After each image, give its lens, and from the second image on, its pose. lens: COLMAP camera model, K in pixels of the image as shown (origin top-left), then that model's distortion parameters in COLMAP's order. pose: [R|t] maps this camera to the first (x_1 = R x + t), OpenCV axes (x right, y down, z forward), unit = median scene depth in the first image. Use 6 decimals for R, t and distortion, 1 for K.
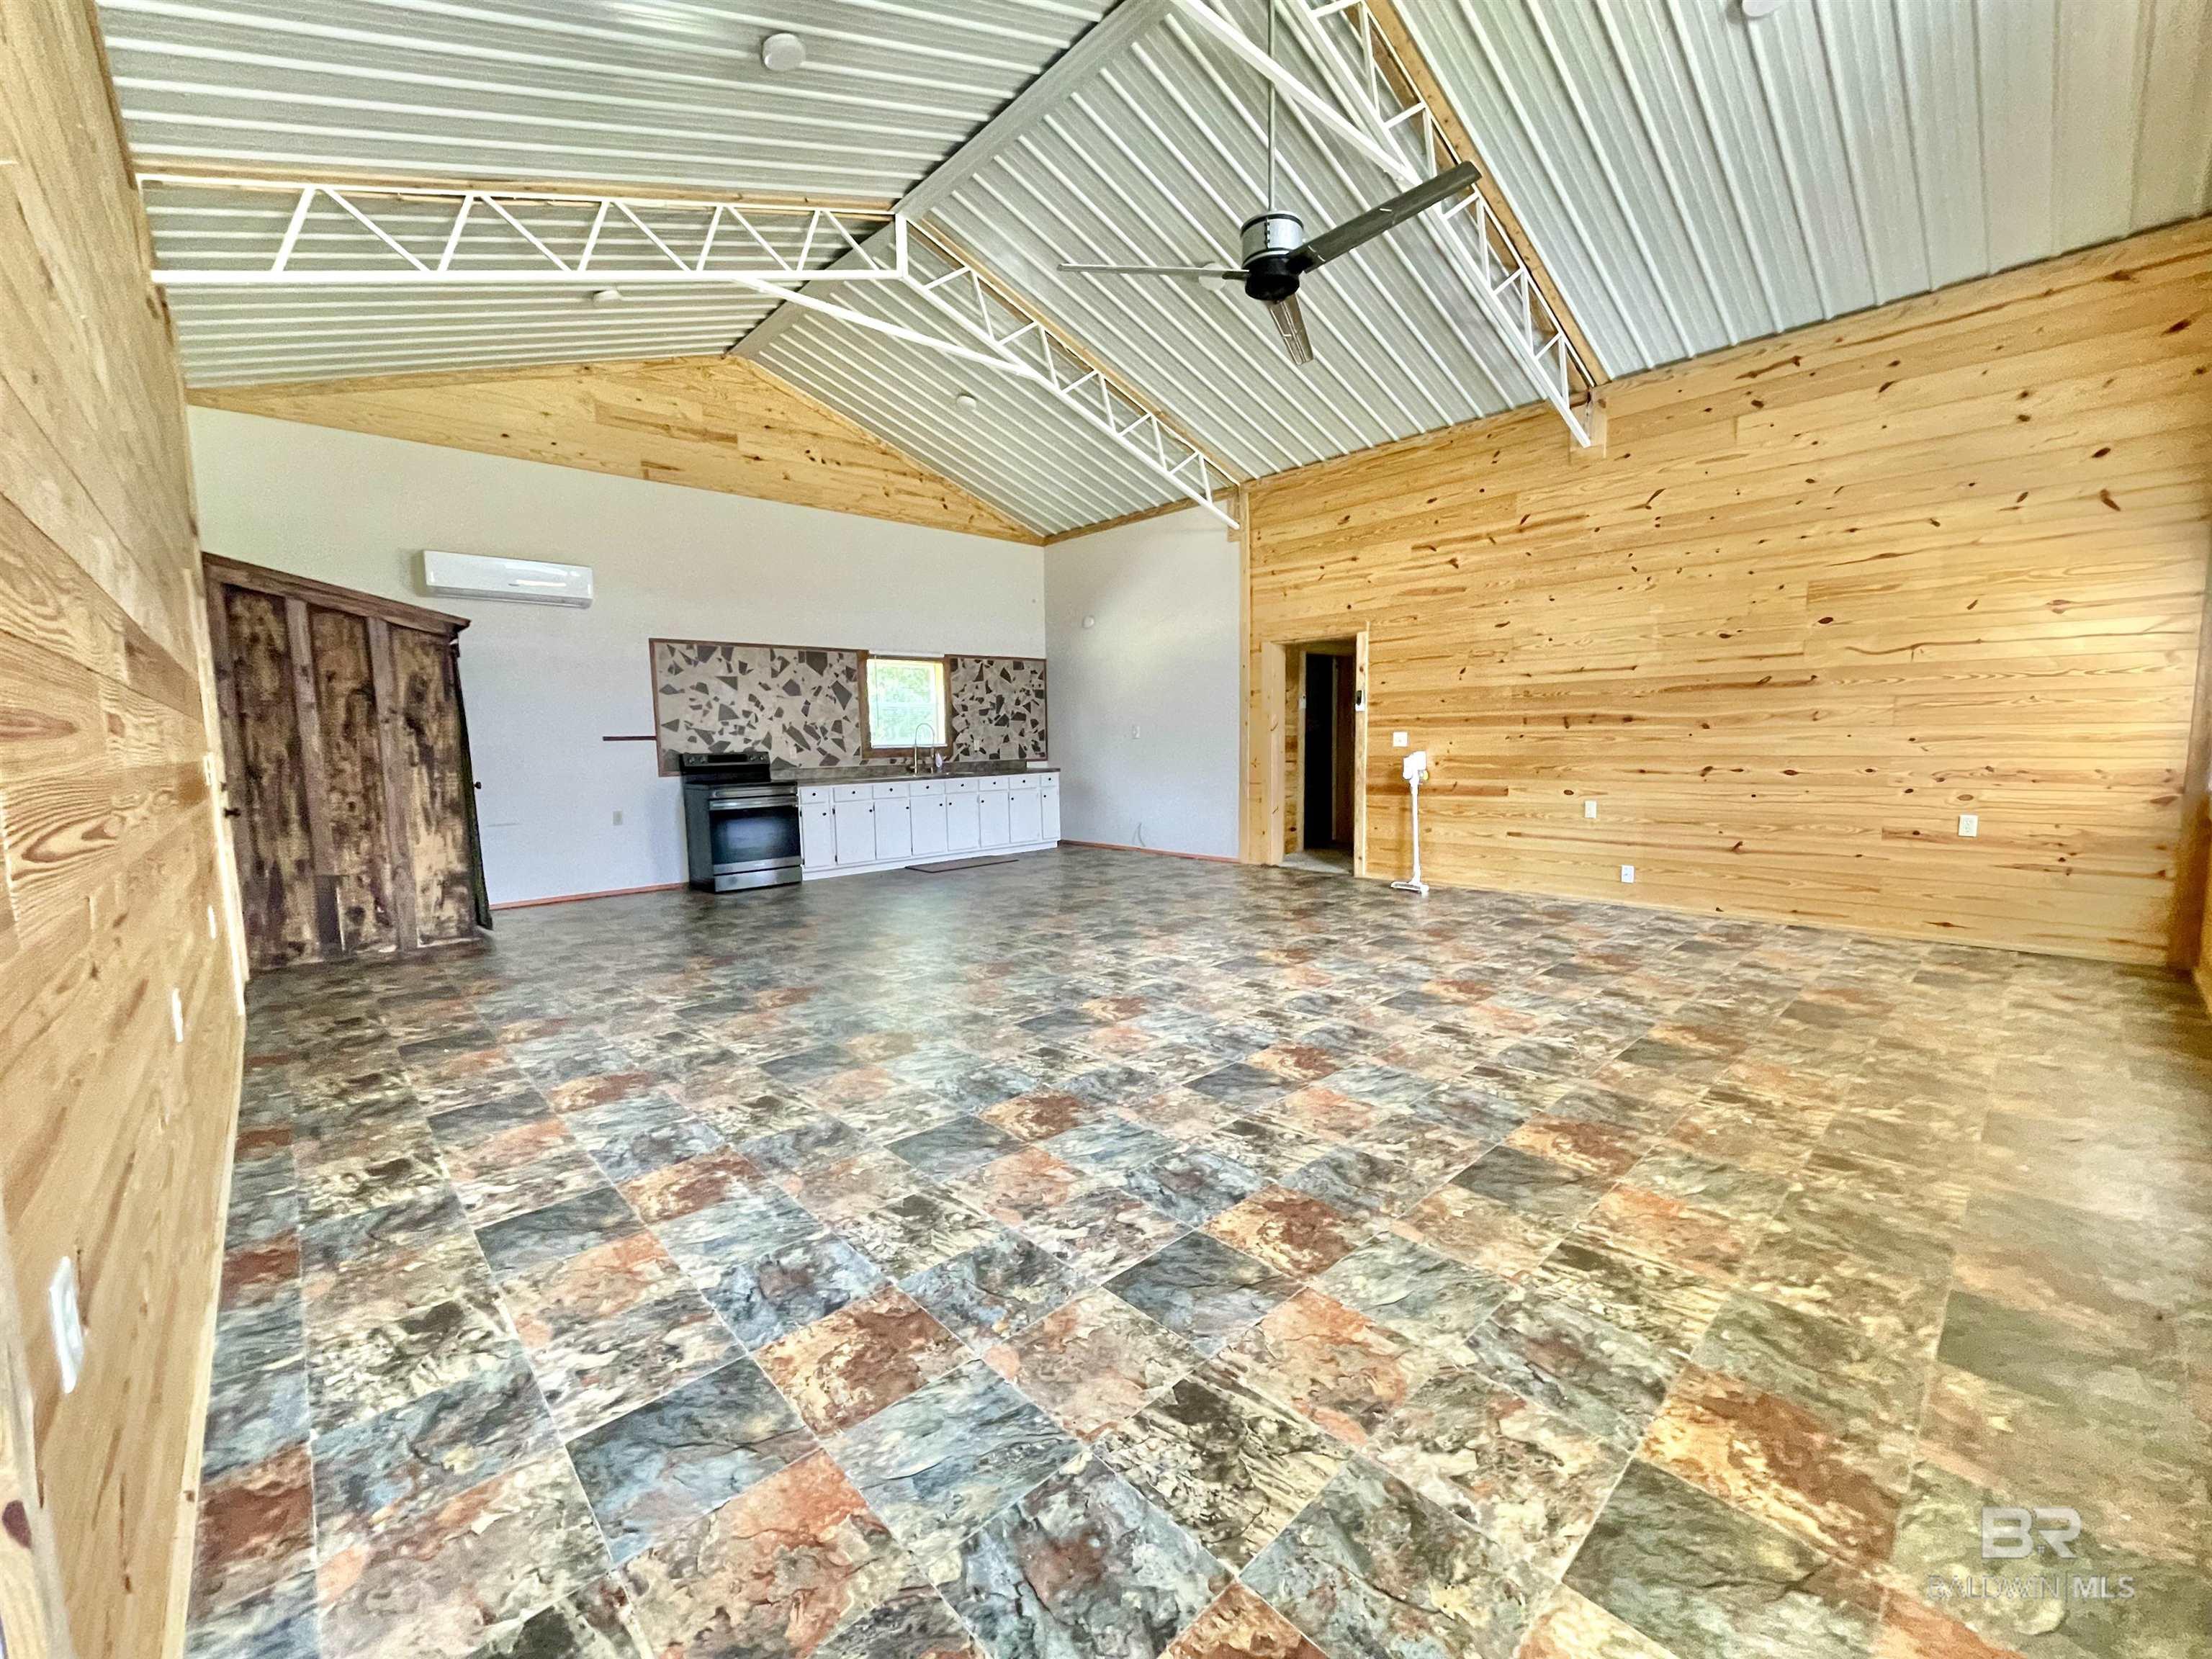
lens RADIAL K [[877.0, 0, 1107.6], [0, 877.0, 751.2], [0, 0, 1]] dist [-0.030713, -0.000225]
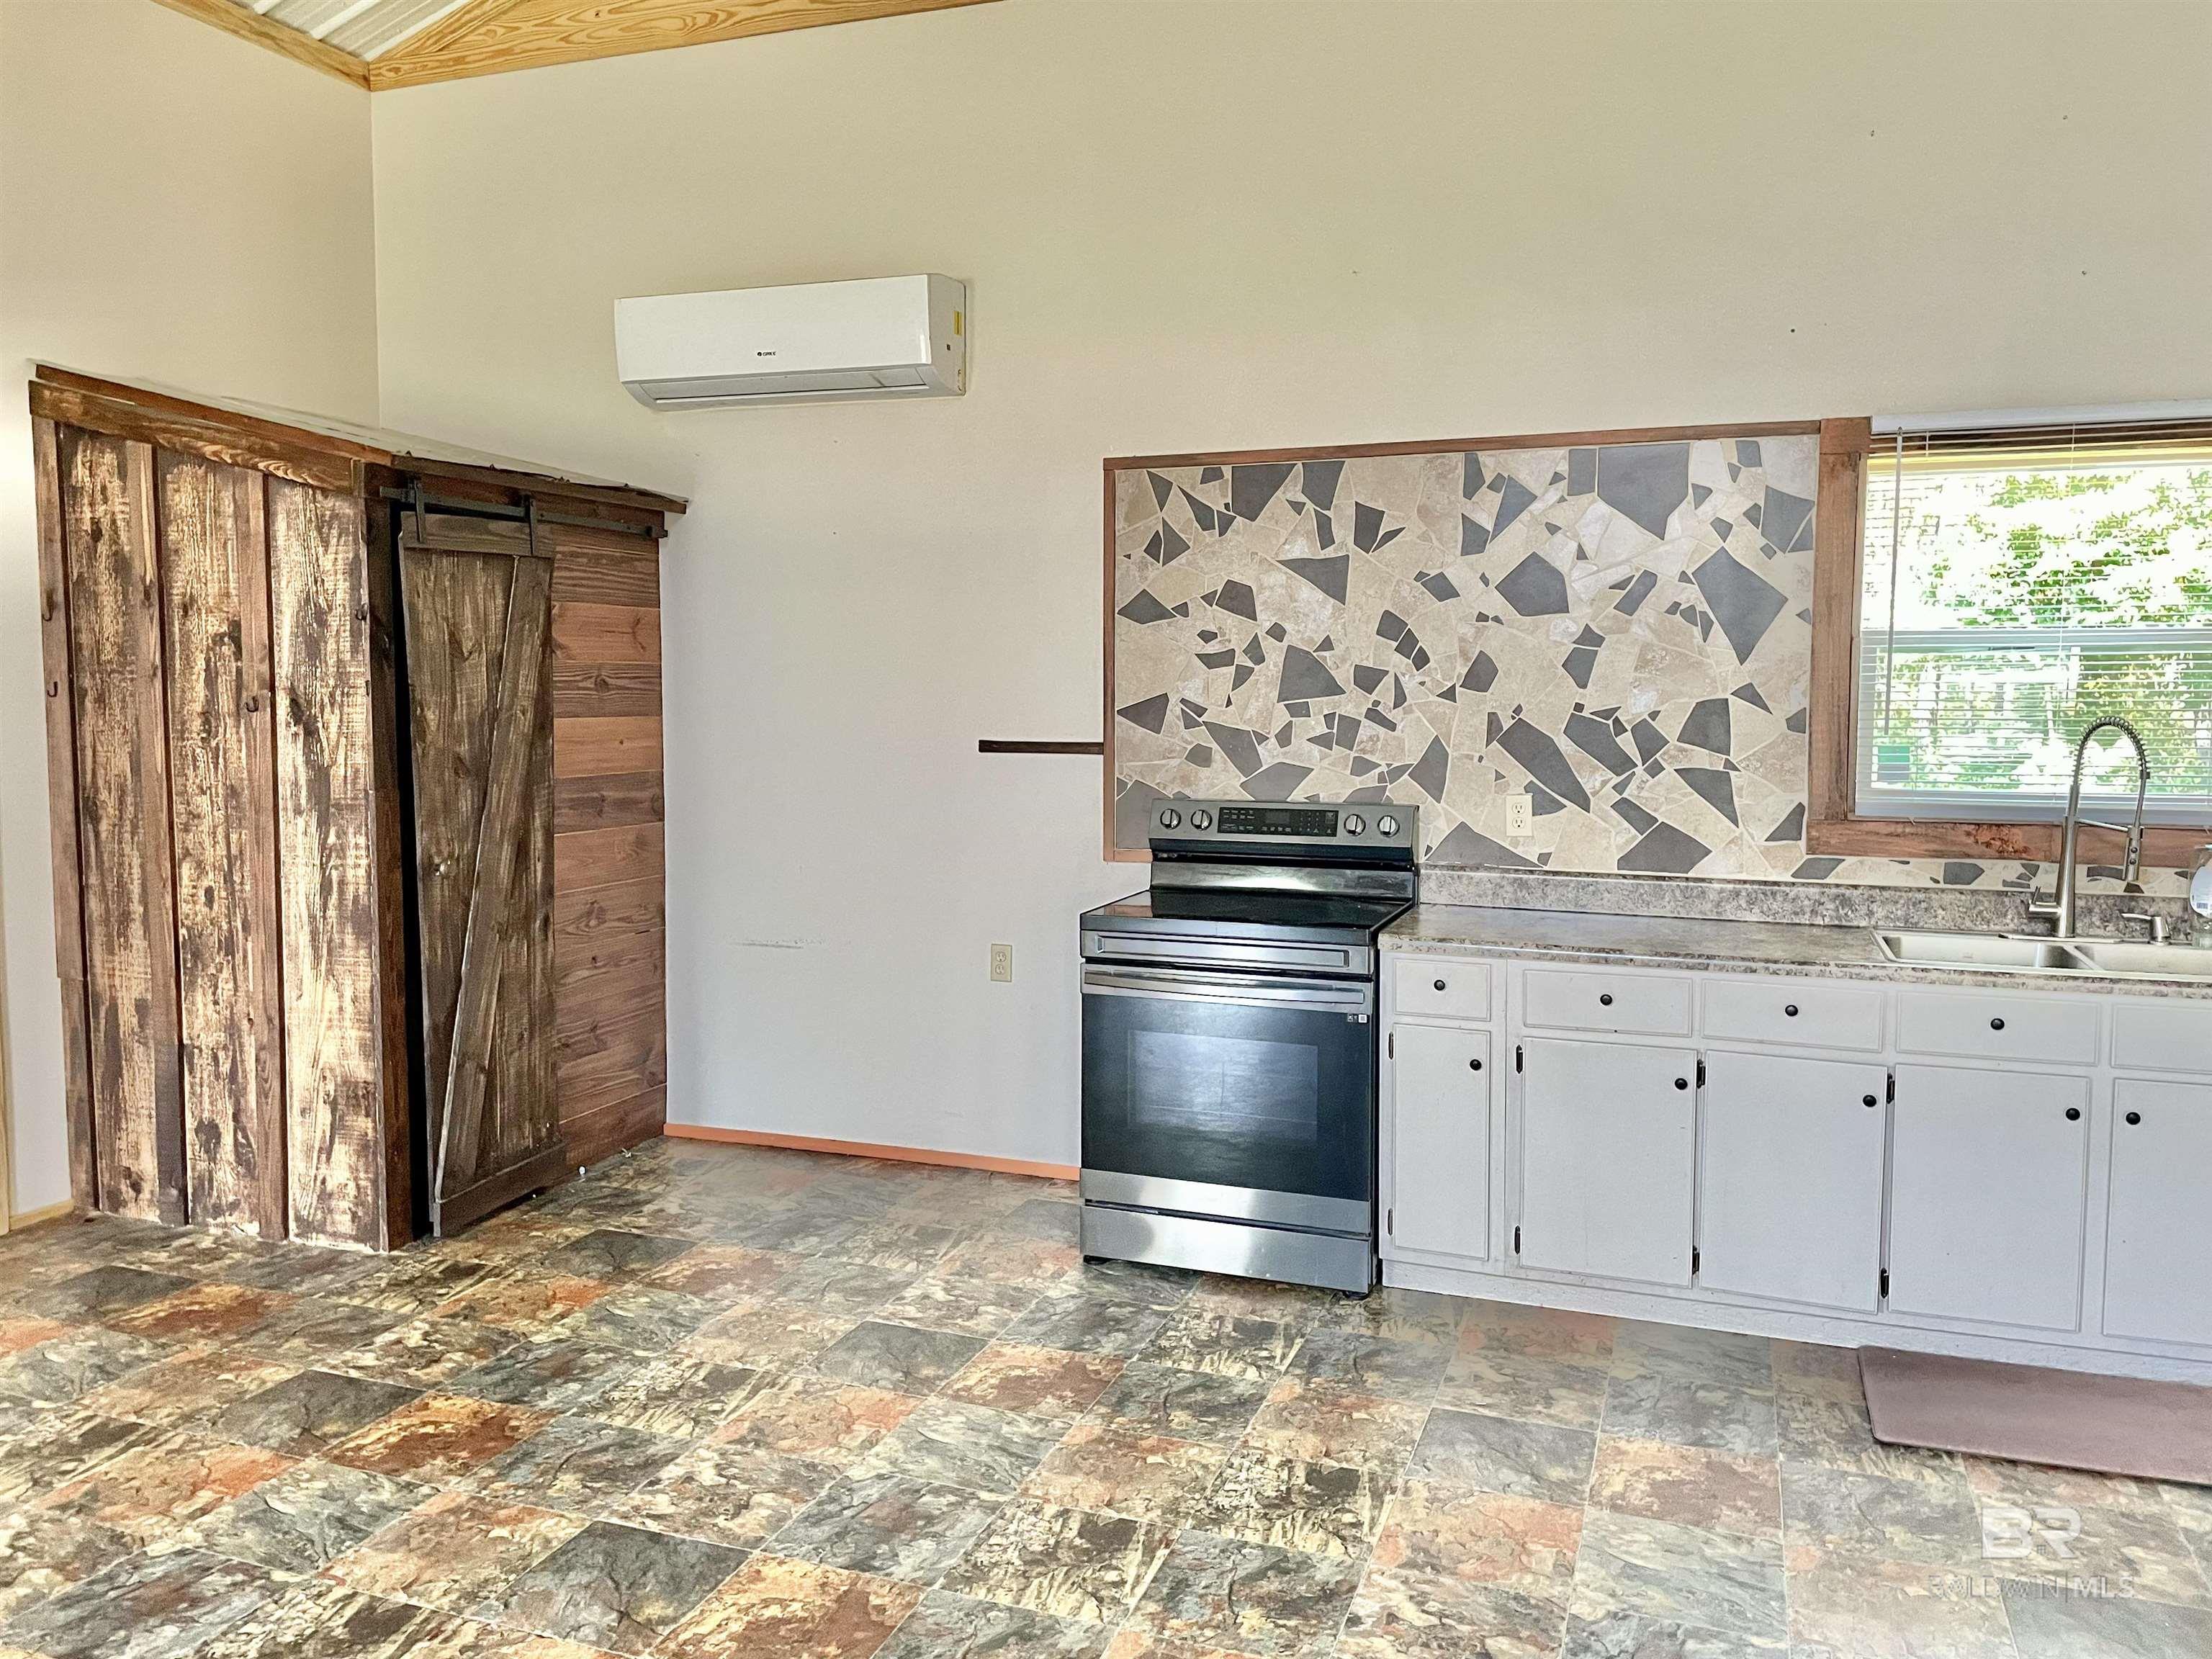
lens RADIAL K [[1666.8, 0, 1120.4], [0, 1666.8, 816.1], [0, 0, 1]] dist [0.098082, -0.133980]
pose [[0.447247, 0.088719, -0.890000, 0.079962], [-0.027428, 0.995961, 0.085499, -0.045915], [0.893990, -0.013828, 0.447873, 0.711383]]
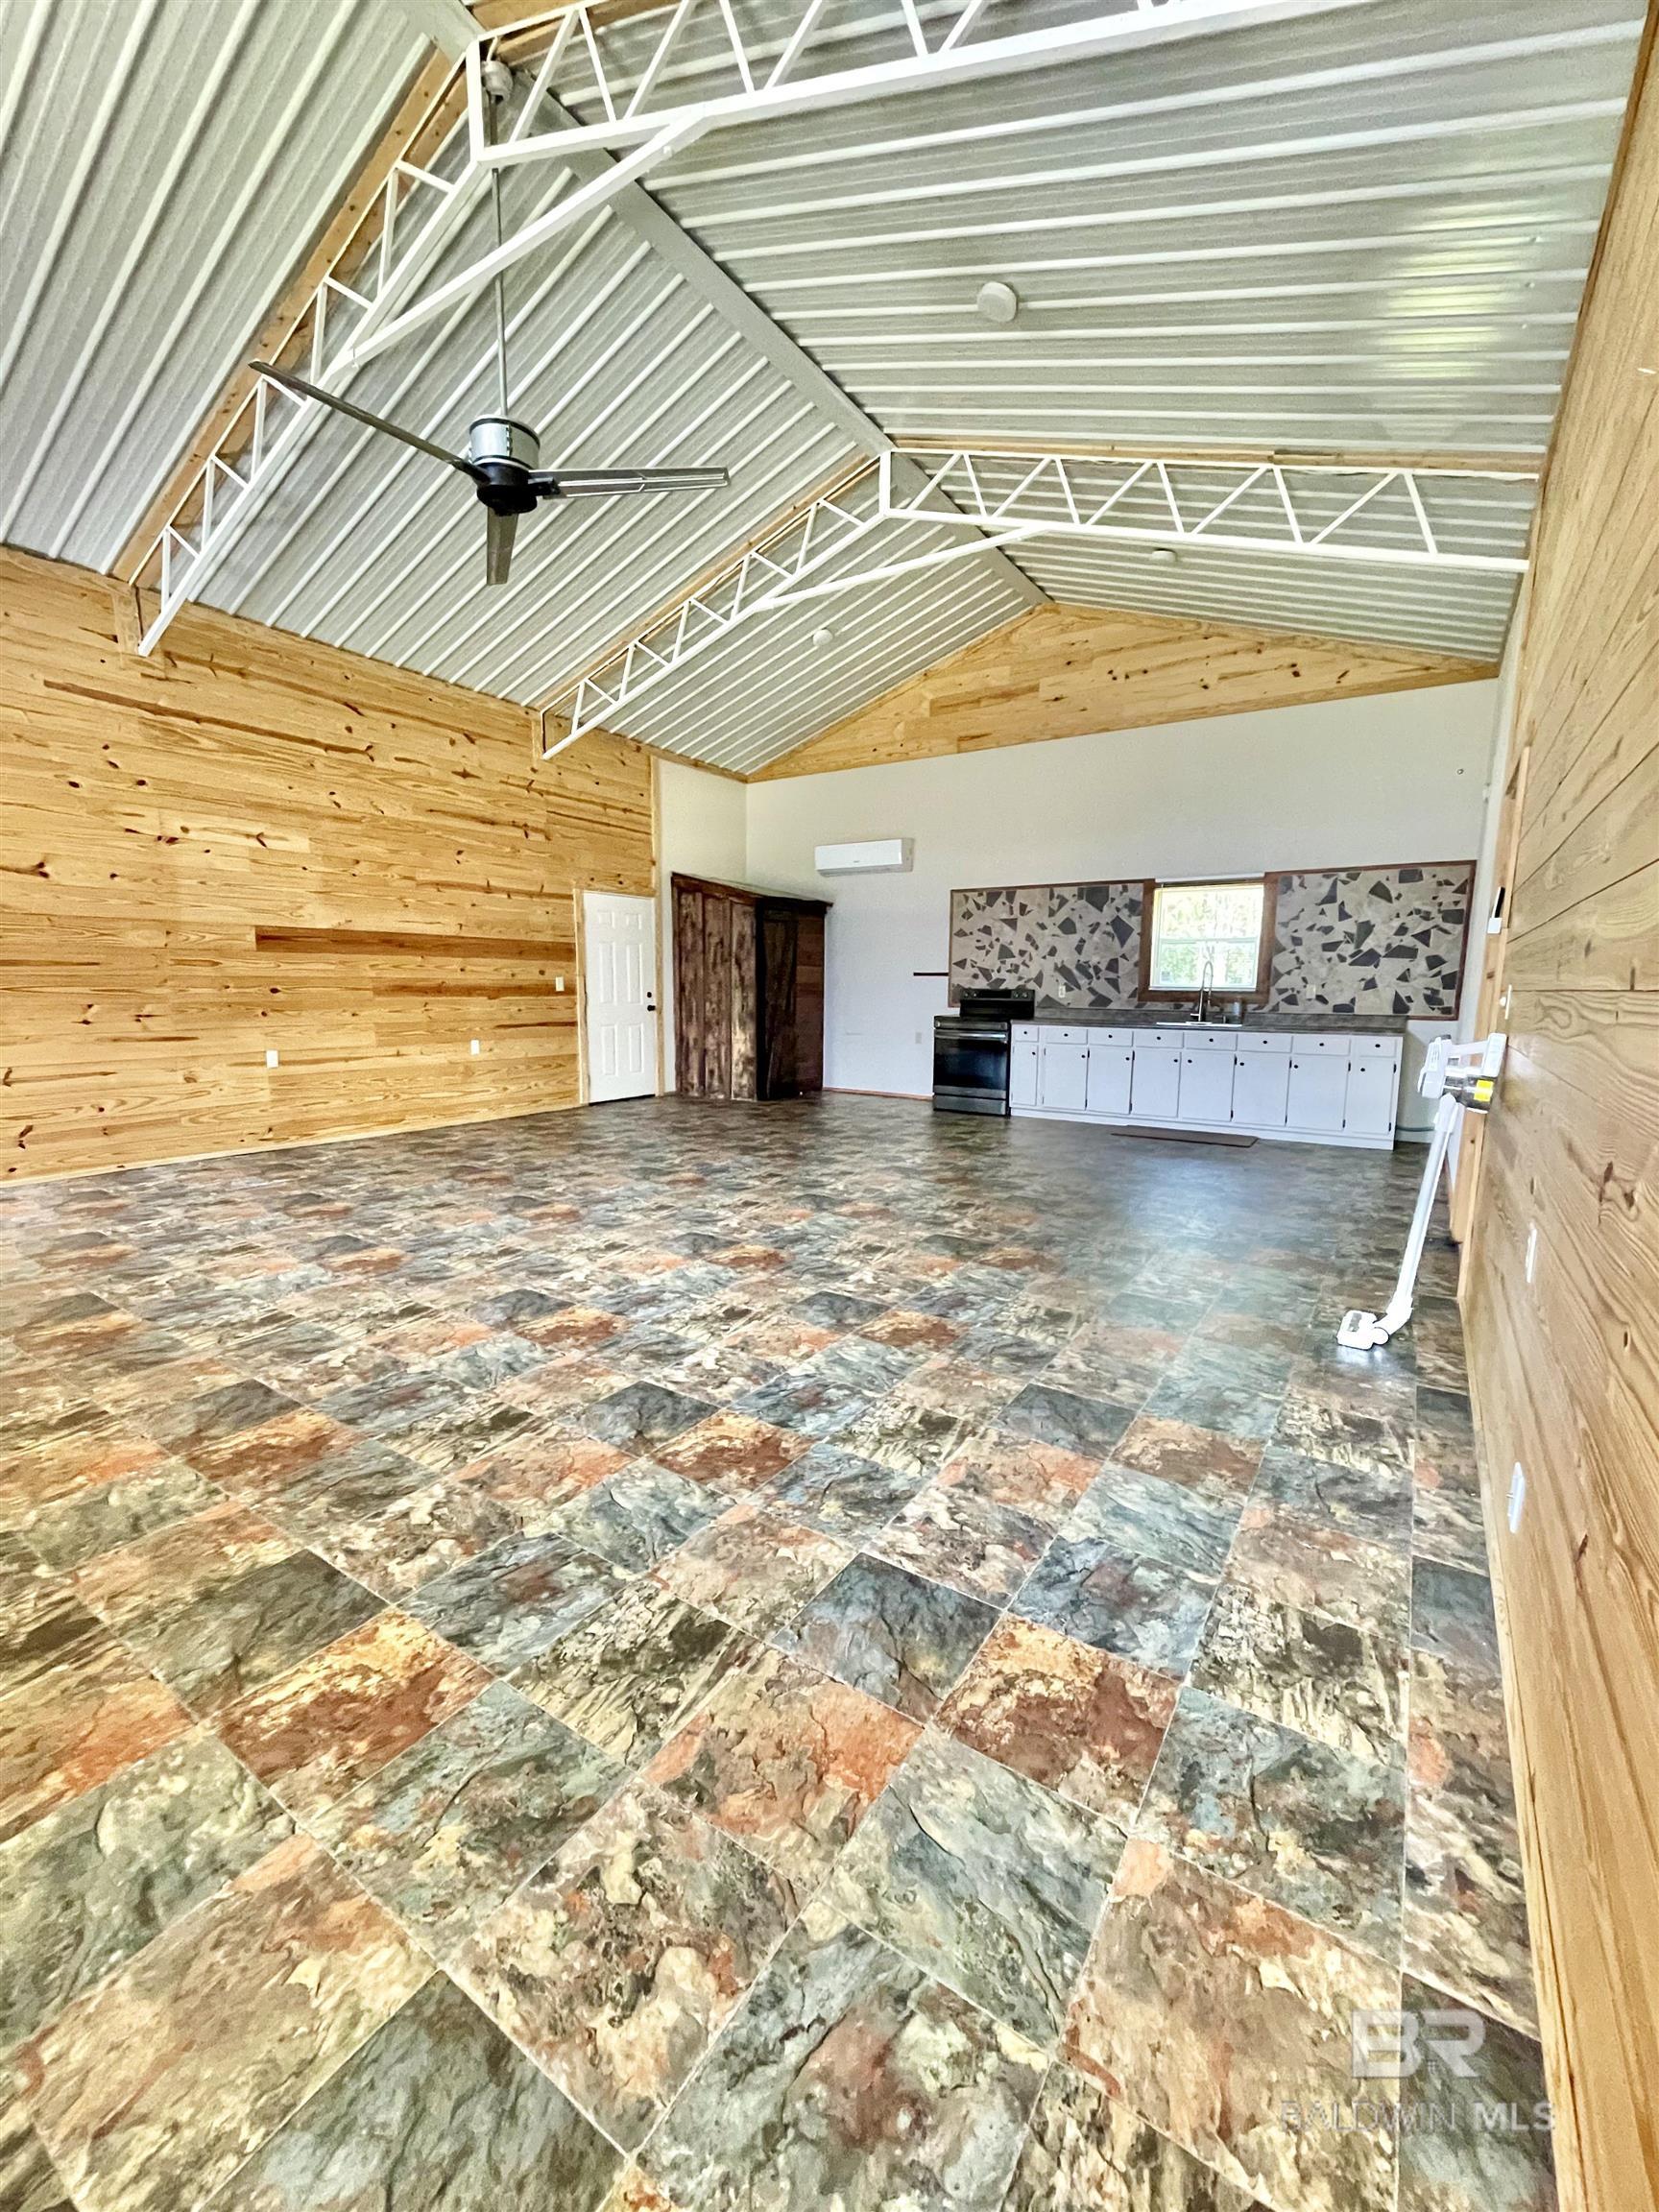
lens RADIAL K [[889.1, 0, 856.9], [0, 889.1, 1105.7], [0, 0, 1]] dist [-0.028430, 0.000067]
pose [[0.242927, 0.147260, -0.958802, 0.651144], [-0.030502, 0.989081, 0.144182, -0.009351], [0.969565, -0.005780, 0.244766, 0.581301]]
